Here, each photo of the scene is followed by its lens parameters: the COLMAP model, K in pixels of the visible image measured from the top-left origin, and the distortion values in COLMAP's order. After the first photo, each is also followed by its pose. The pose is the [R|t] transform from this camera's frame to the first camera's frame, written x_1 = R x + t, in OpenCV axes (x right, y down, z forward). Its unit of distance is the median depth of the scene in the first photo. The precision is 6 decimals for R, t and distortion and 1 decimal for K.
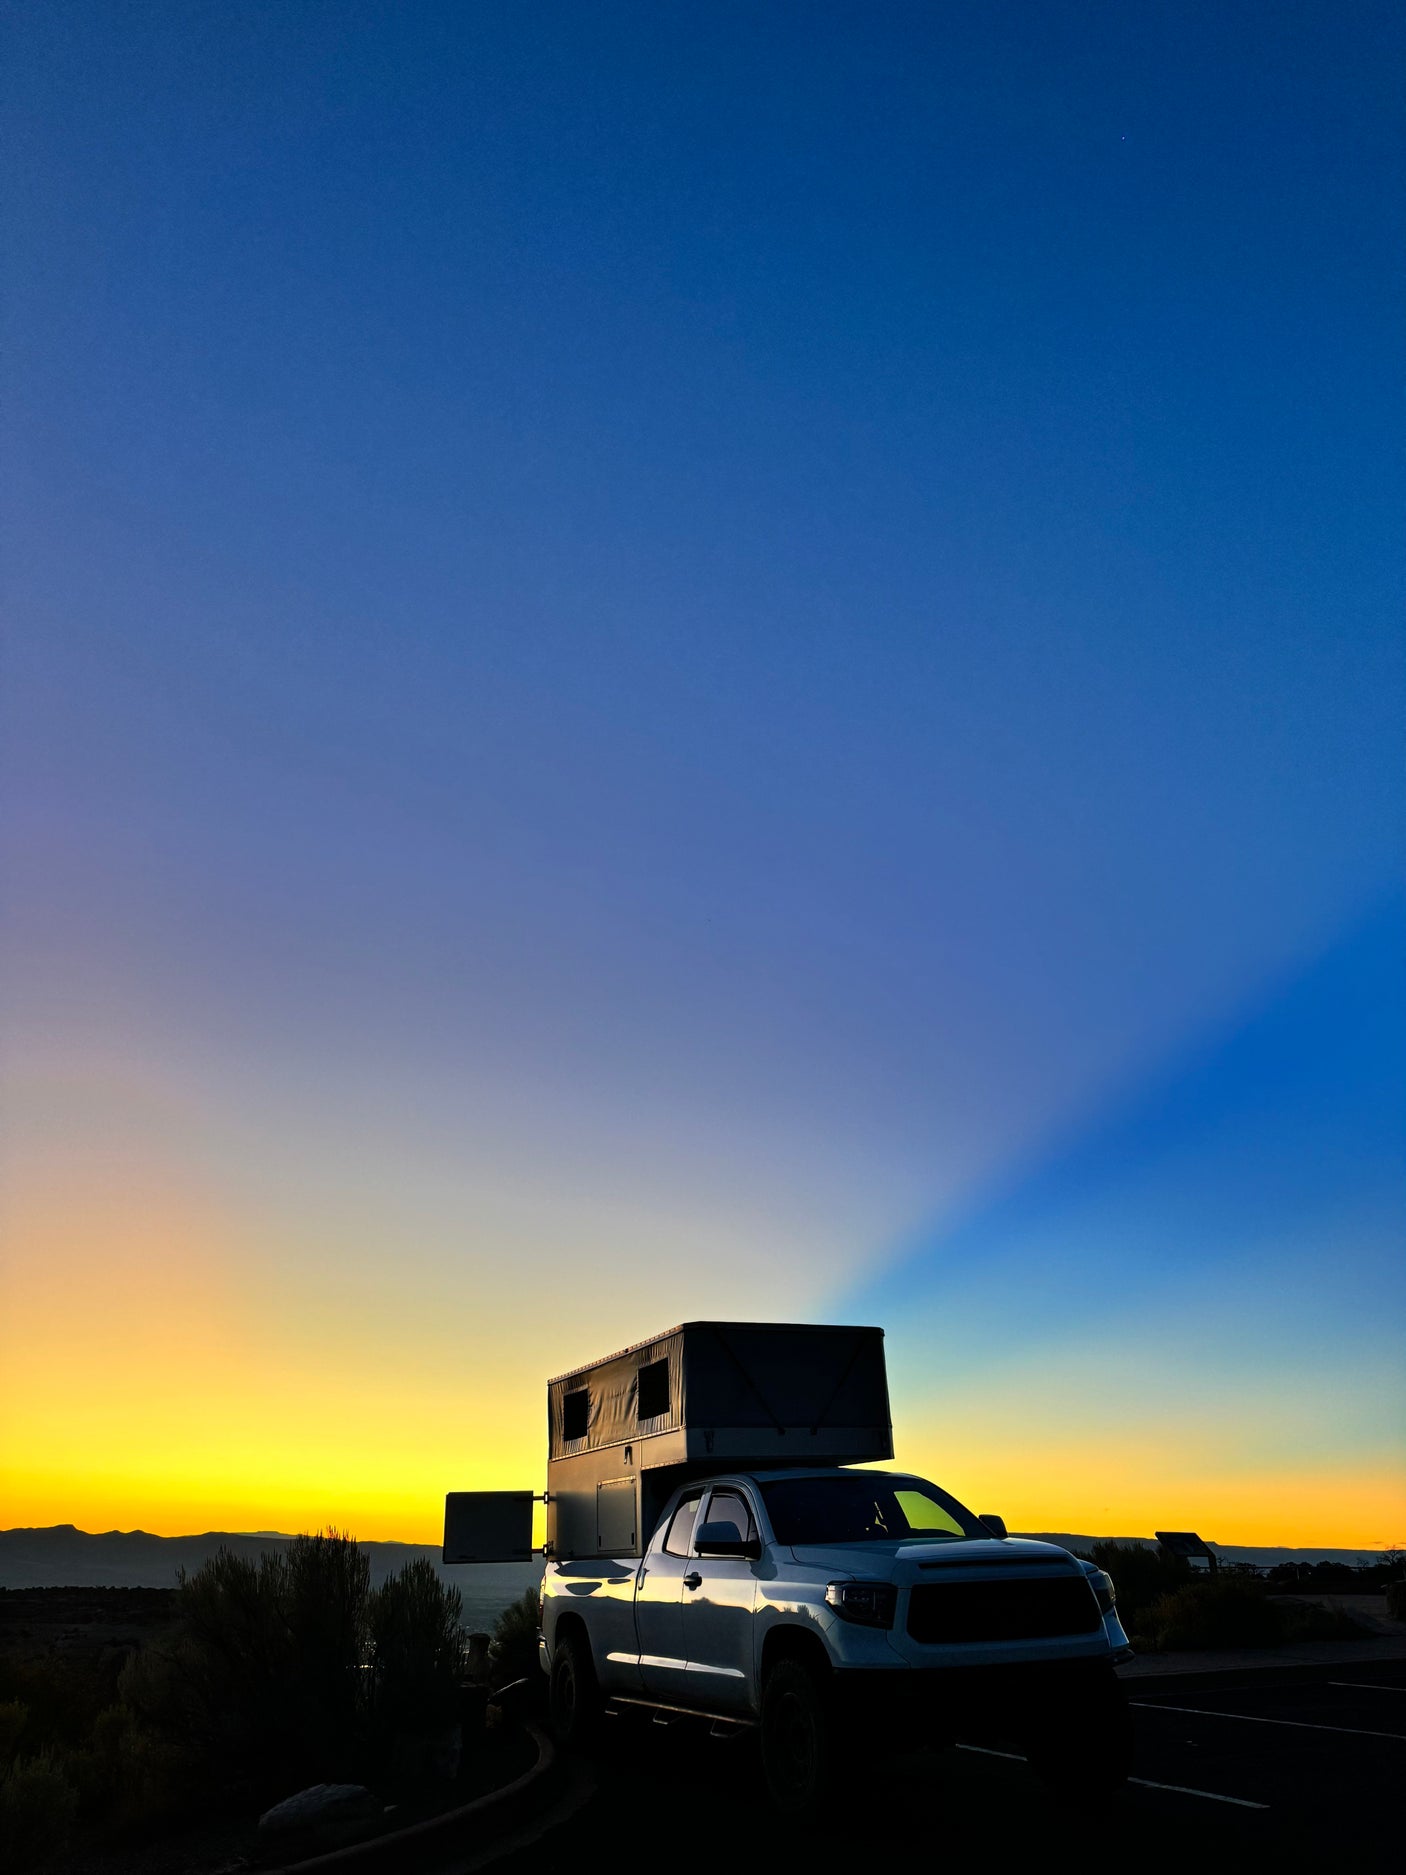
lens RADIAL K [[1391.9, 0, 703.0], [0, 1391.9, 937.5], [0, 0, 1]] dist [-0.002967, -0.003860]
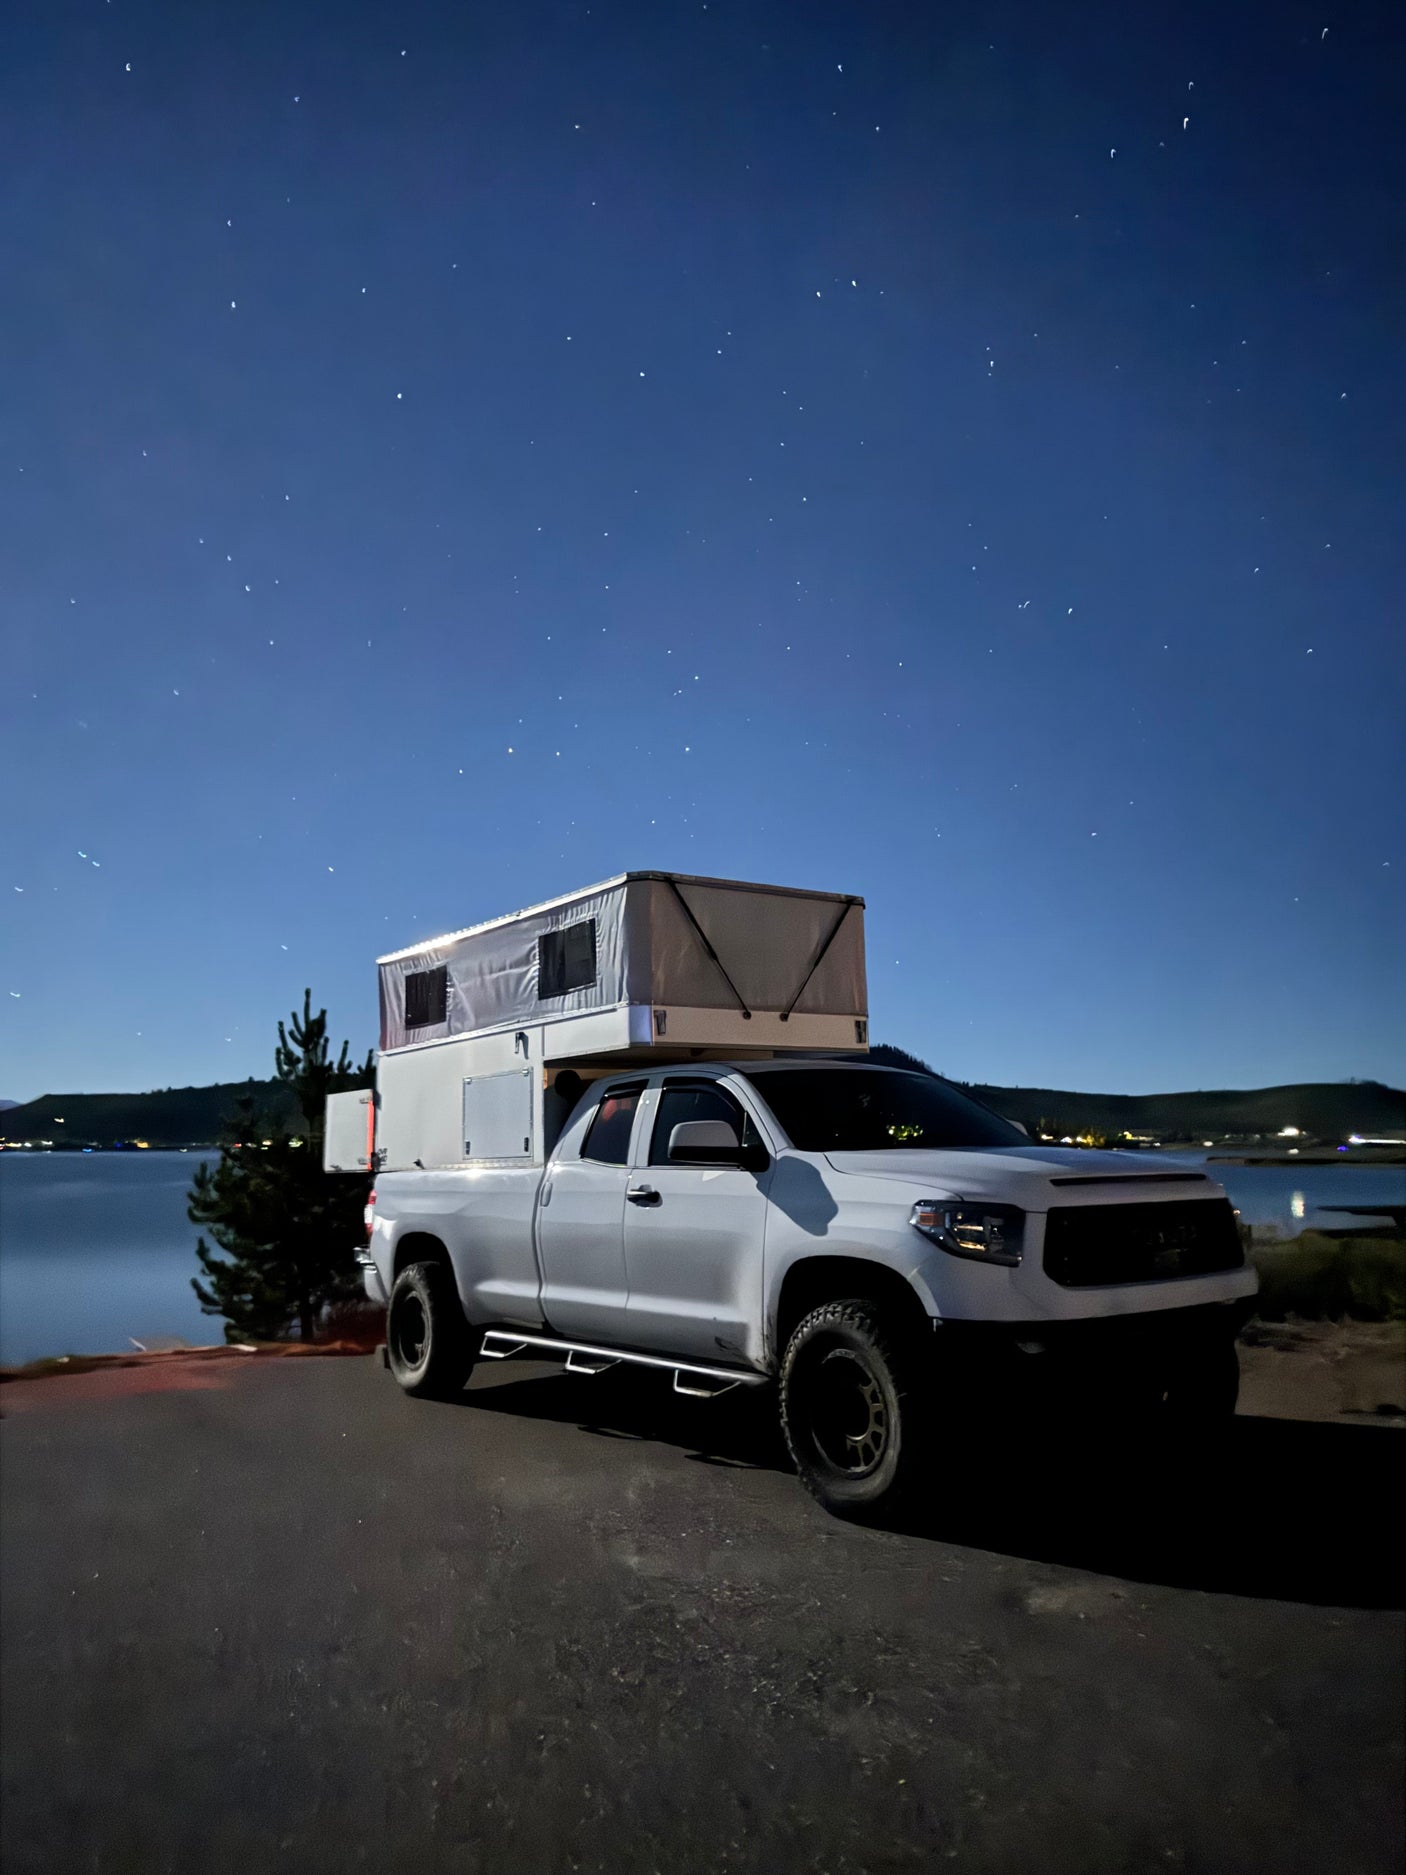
lens RADIAL K [[1391.9, 0, 703.0], [0, 1391.9, 937.5], [0, 0, 1]] dist [-0.002967, -0.003860]
pose [[0.976799, 0.041297, 0.210139, -0.126940], [-0.092444, 0.966413, 0.239790, 0.136188], [-0.193179, -0.253653, 0.947809, 0.301419]]
